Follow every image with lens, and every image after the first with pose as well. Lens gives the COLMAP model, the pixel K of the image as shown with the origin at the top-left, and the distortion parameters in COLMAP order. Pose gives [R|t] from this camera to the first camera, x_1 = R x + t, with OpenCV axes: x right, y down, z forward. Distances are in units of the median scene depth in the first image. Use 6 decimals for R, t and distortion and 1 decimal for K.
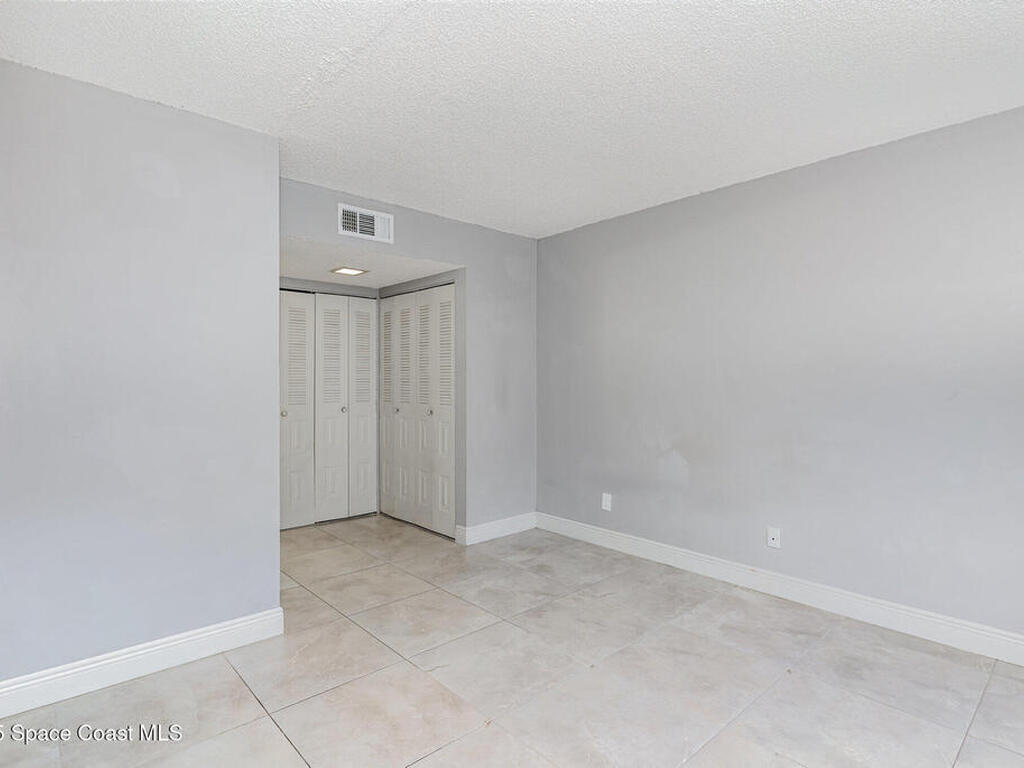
lens RADIAL K [[554.5, 0, 512.0], [0, 554.5, 384.0], [0, 0, 1]] dist [0.001455, -0.000082]
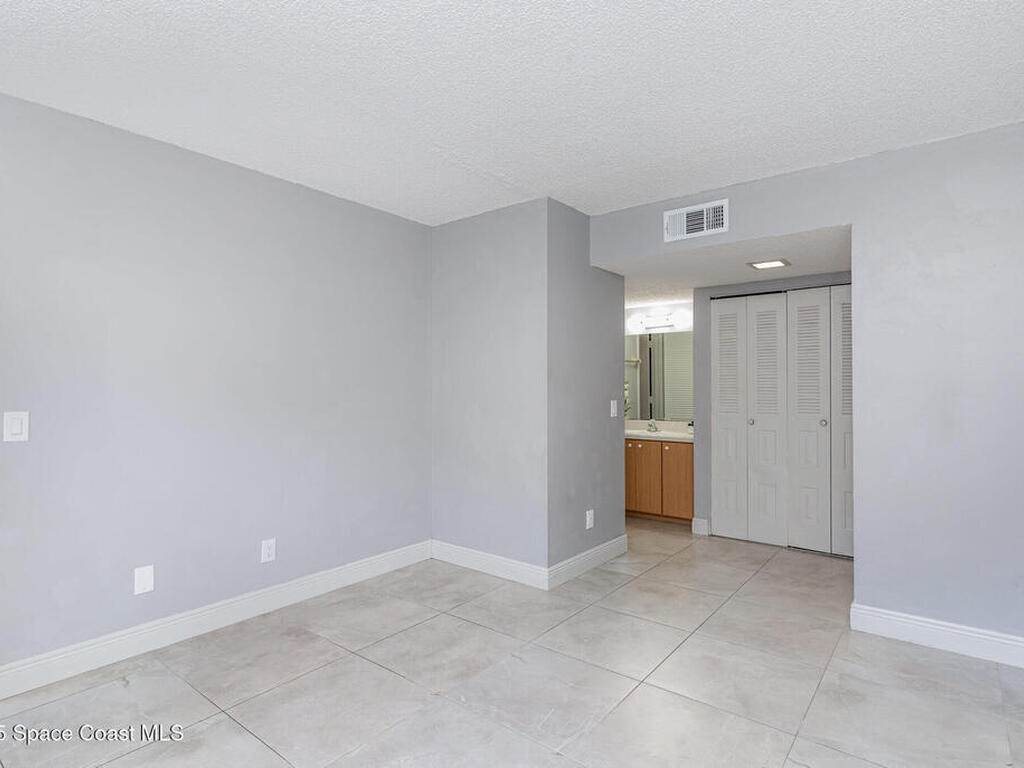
lens RADIAL K [[554.5, 0, 512.0], [0, 554.5, 384.0], [0, 0, 1]] dist [0.001455, -0.000082]
pose [[0.156036, -0.006923, -0.987727, 0.597805], [-0.007967, 0.999934, -0.008267, -0.002407], [0.987719, 0.009159, 0.155971, 0.533651]]
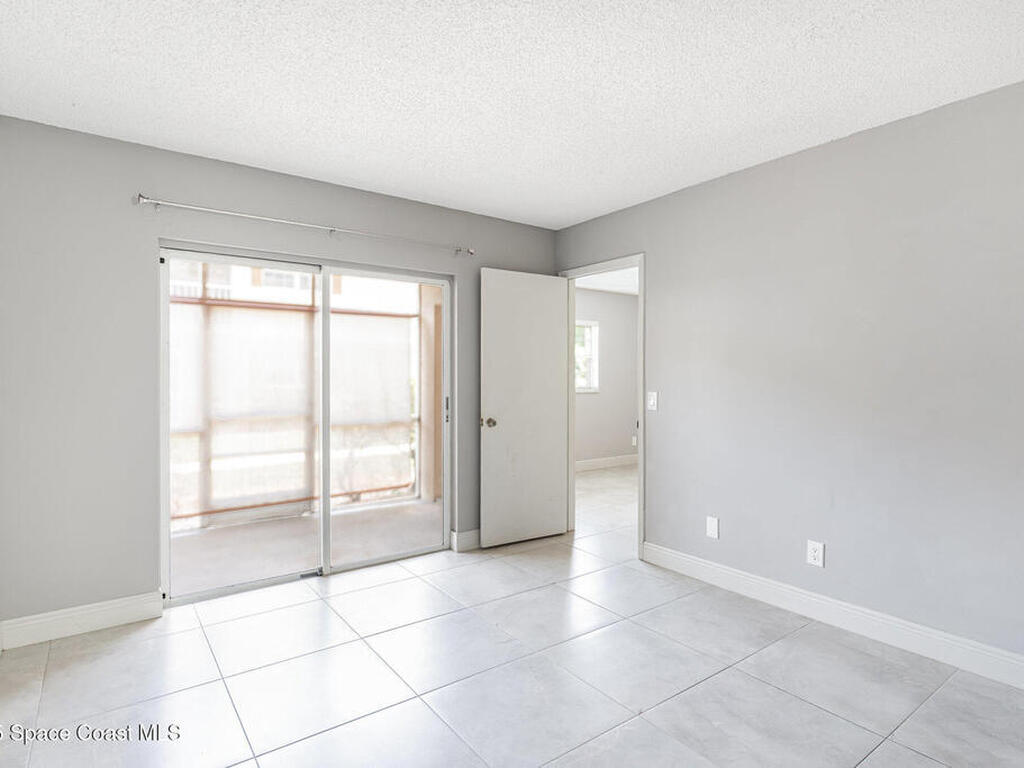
lens RADIAL K [[556.1, 0, 519.9], [0, 556.1, 375.8], [0, 0, 1]] dist [0.003381, 0.000991]
pose [[-0.995237, -0.002047, 0.097462, 0.044355], [-0.001421, 0.999978, 0.006495, -0.007221], [-0.097473, 0.006326, -0.995218, 1.119275]]
